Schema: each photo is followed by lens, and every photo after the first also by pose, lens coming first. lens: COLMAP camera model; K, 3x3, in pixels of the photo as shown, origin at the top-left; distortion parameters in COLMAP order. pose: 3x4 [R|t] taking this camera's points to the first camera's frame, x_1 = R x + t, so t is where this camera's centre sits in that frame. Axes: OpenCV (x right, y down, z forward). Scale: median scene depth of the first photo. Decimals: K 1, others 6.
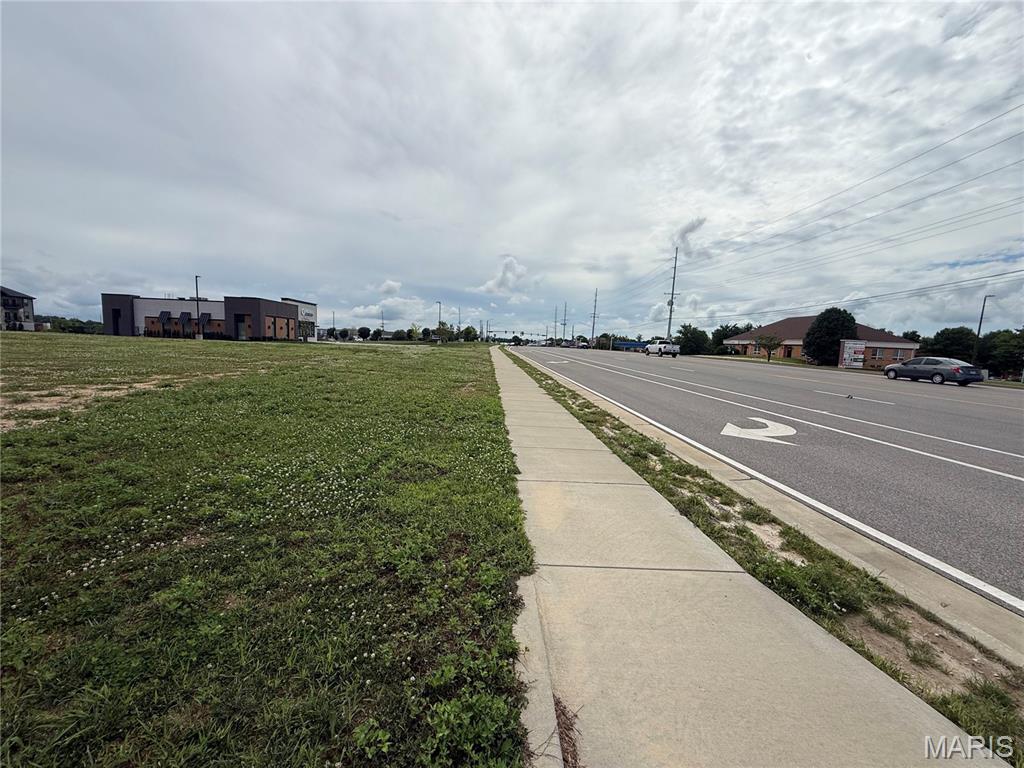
lens RADIAL K [[407.7, 0, 514.0], [0, 407.7, 392.7], [0, 0, 1]] dist [0.000384, 0.000425]
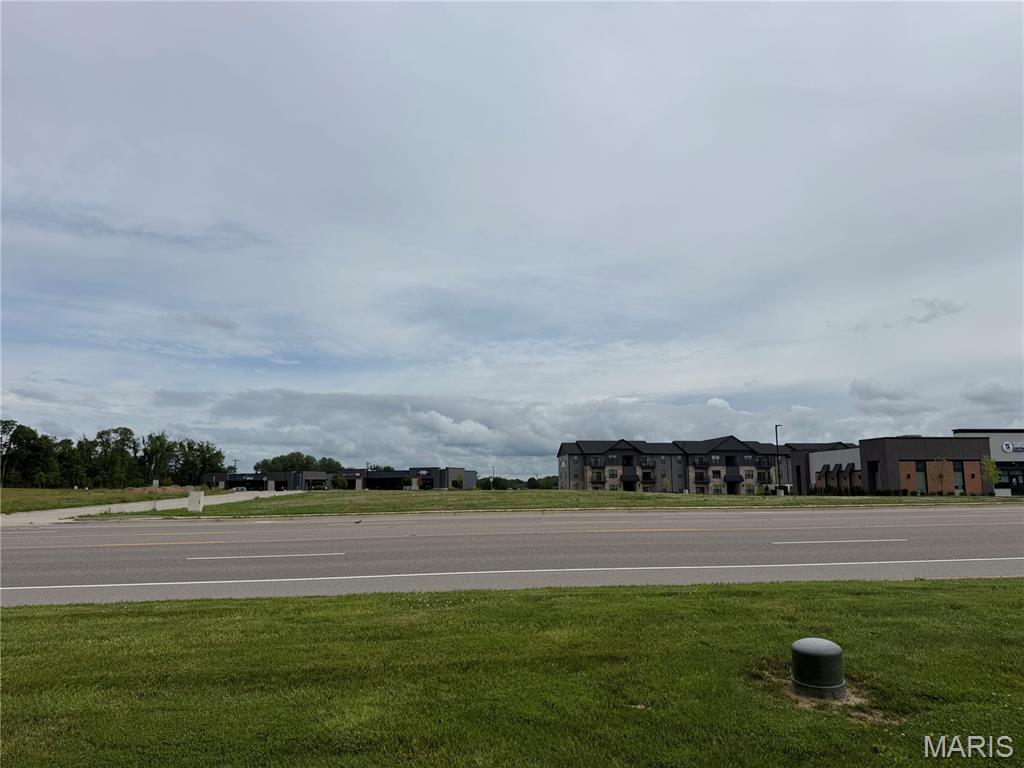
lens RADIAL K [[716.9, 0, 506.0], [0, 716.9, 362.1], [0, 0, 1]] dist [0.080060, -0.099424]
pose [[0.010853, -0.208220, -0.978022, 0.650749], [-0.117440, 0.971045, -0.208038, -0.012973], [0.993021, 0.117117, -0.013915, 0.329989]]
